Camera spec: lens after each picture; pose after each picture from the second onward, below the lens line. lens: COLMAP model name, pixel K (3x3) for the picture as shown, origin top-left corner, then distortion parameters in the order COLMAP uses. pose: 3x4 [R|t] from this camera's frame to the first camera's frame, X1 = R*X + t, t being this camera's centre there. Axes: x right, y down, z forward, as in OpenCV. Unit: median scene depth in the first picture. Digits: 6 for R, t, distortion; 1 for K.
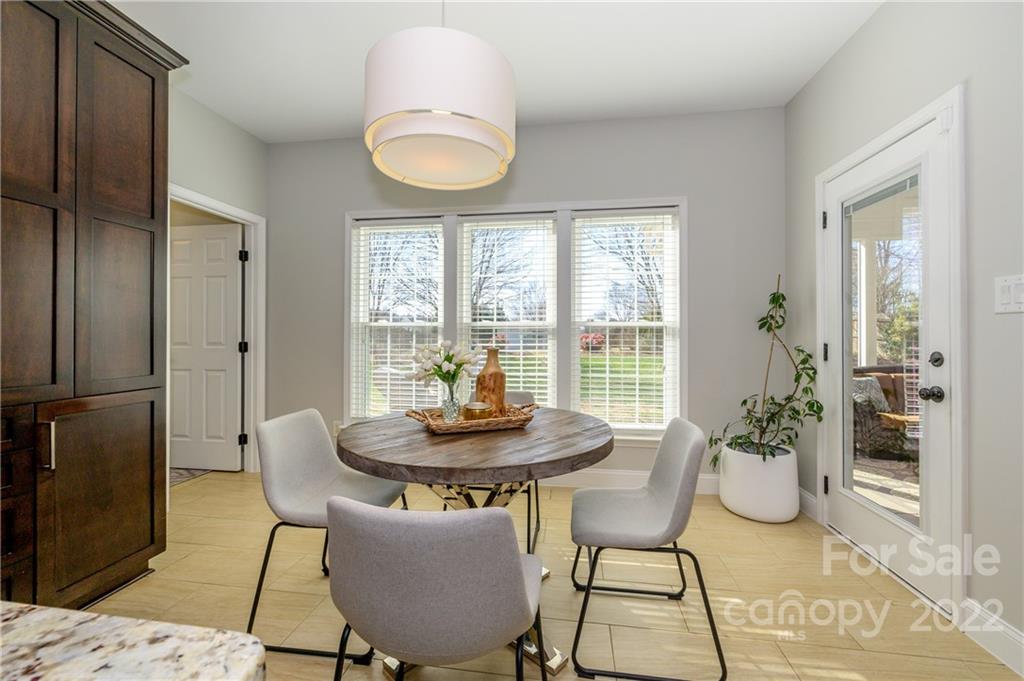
lens RADIAL K [[408.7, 0, 509.7], [0, 408.7, 332.5], [0, 0, 1]] dist [-0.000456, -0.000167]
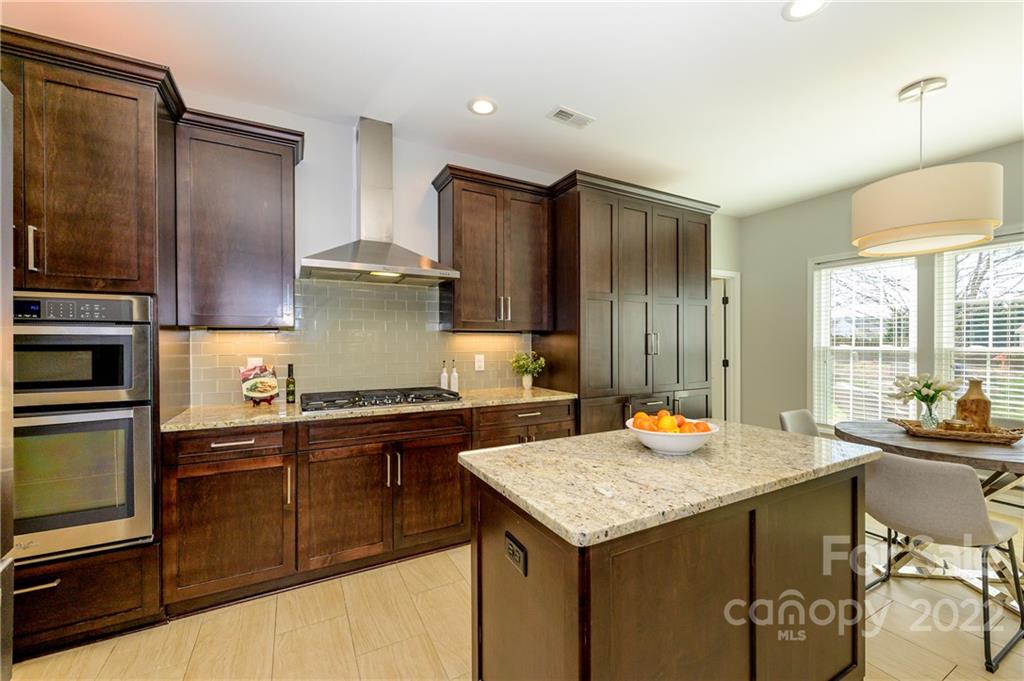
lens RADIAL K [[408.7, 0, 509.8], [0, 408.7, 347.2], [0, 0, 1]] dist [-0.000456, -0.000167]
pose [[0.597590, 0.005553, -0.801783, 0.062857], [0.009892, 0.999849, 0.014298, -0.054519], [0.801741, -0.016476, 0.597444, -0.525859]]
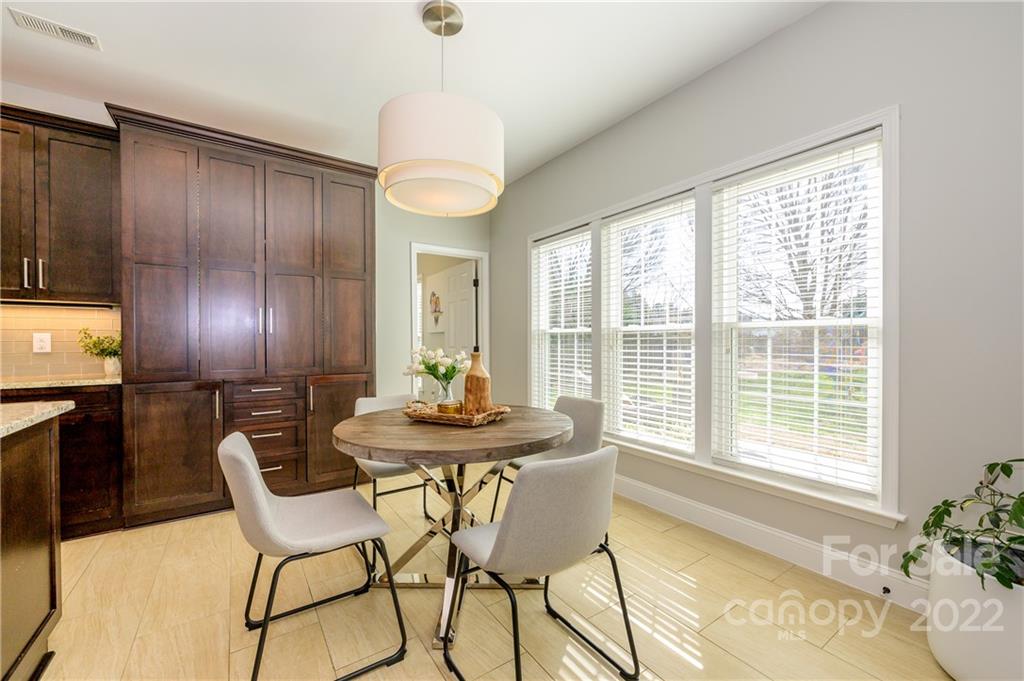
lens RADIAL K [[408.7, 0, 519.7], [0, 408.7, 339.1], [0, 0, 1]] dist [-0.000456, -0.000167]
pose [[0.681861, -0.005663, -0.731459, 0.476746], [0.008809, 0.999961, 0.000471, 0.000886], [0.731428, -0.006765, 0.681885, 0.190999]]
